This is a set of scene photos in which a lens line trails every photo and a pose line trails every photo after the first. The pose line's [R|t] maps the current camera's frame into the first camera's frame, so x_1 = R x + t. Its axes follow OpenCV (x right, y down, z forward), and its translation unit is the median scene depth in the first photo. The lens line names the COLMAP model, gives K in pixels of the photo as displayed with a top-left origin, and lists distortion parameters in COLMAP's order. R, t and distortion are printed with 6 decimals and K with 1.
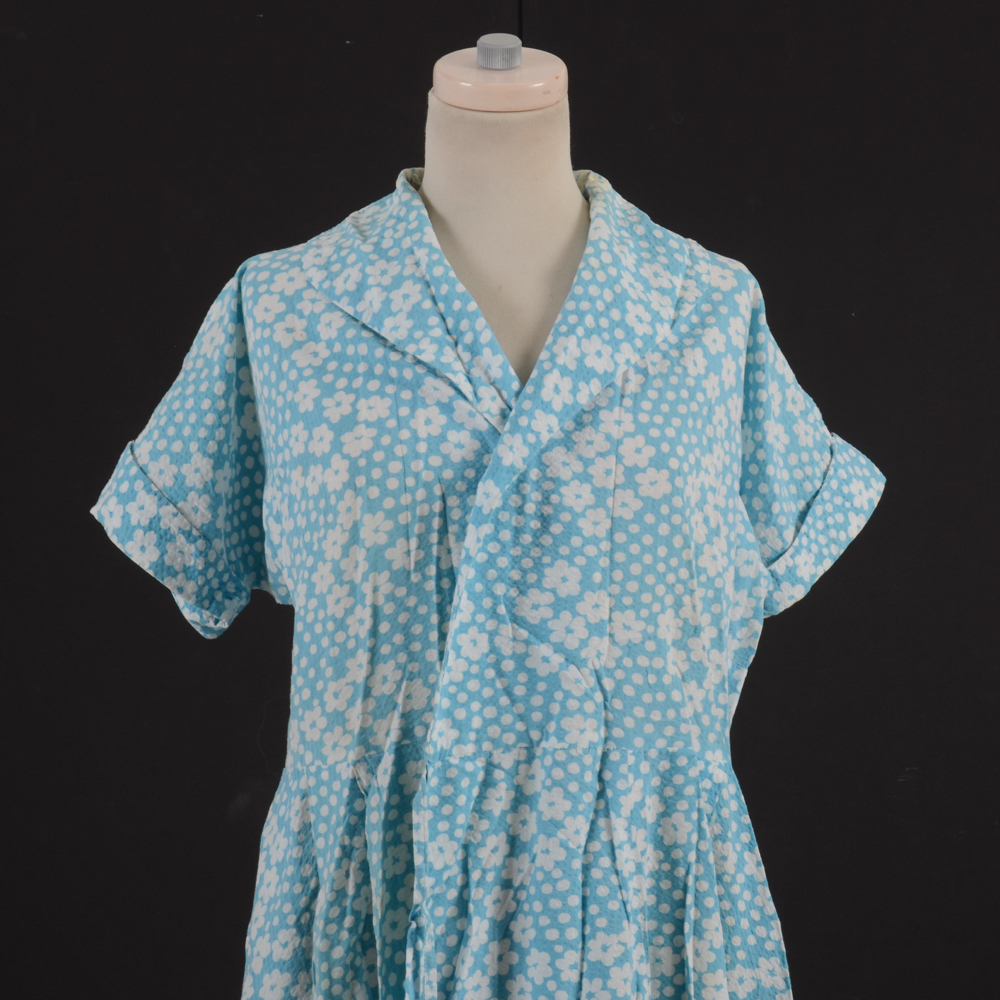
lens RADIAL K [[3371.3, 0, 502.4], [0, 3371.3, 500.0], [0, 0, 1]] dist [0.285111, 0.000000]
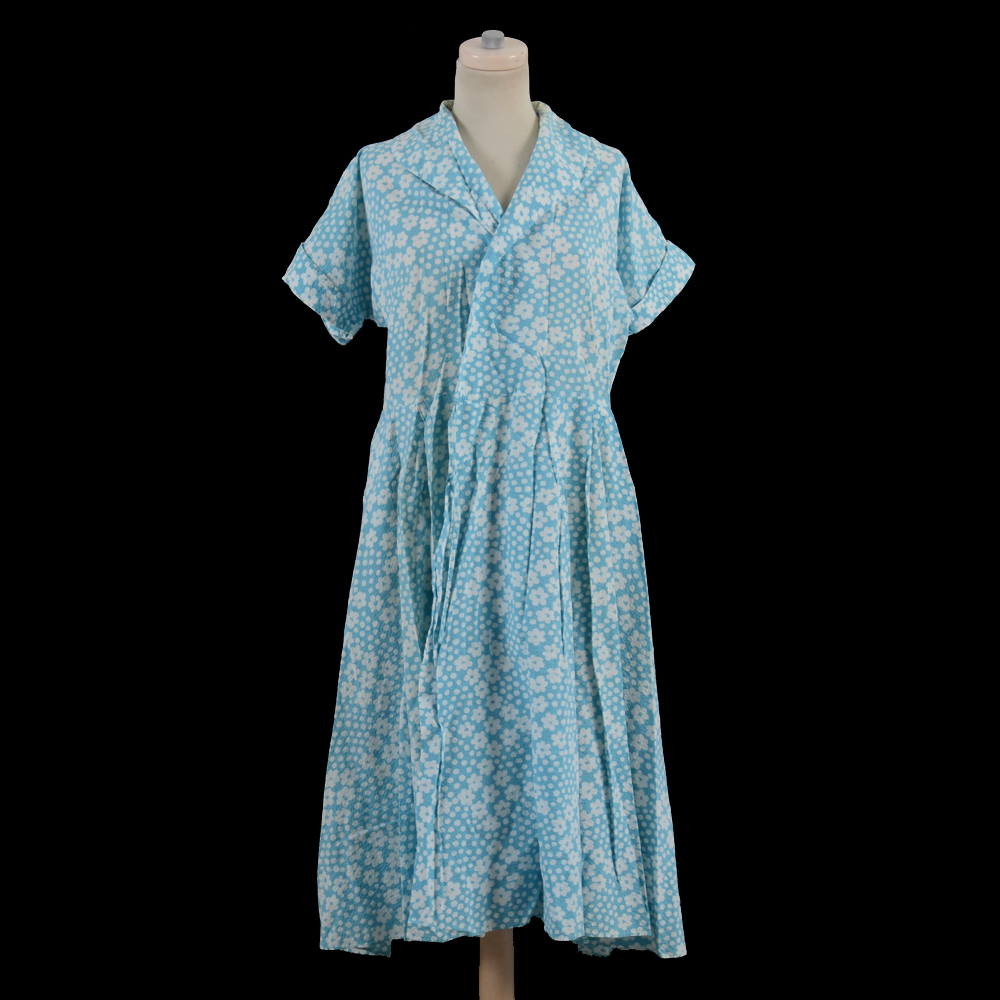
lens RADIAL K [[2562.1, 0, 496.9], [0, 2562.1, 499.0], [0, 0, 1]] dist [0.111270, 0.000000]
pose [[0.999982, 0.002215, -0.005609, 0.010424], [-0.001892, 0.998372, 0.057010, 0.047230], [0.005726, -0.056998, 0.998358, -0.493475]]
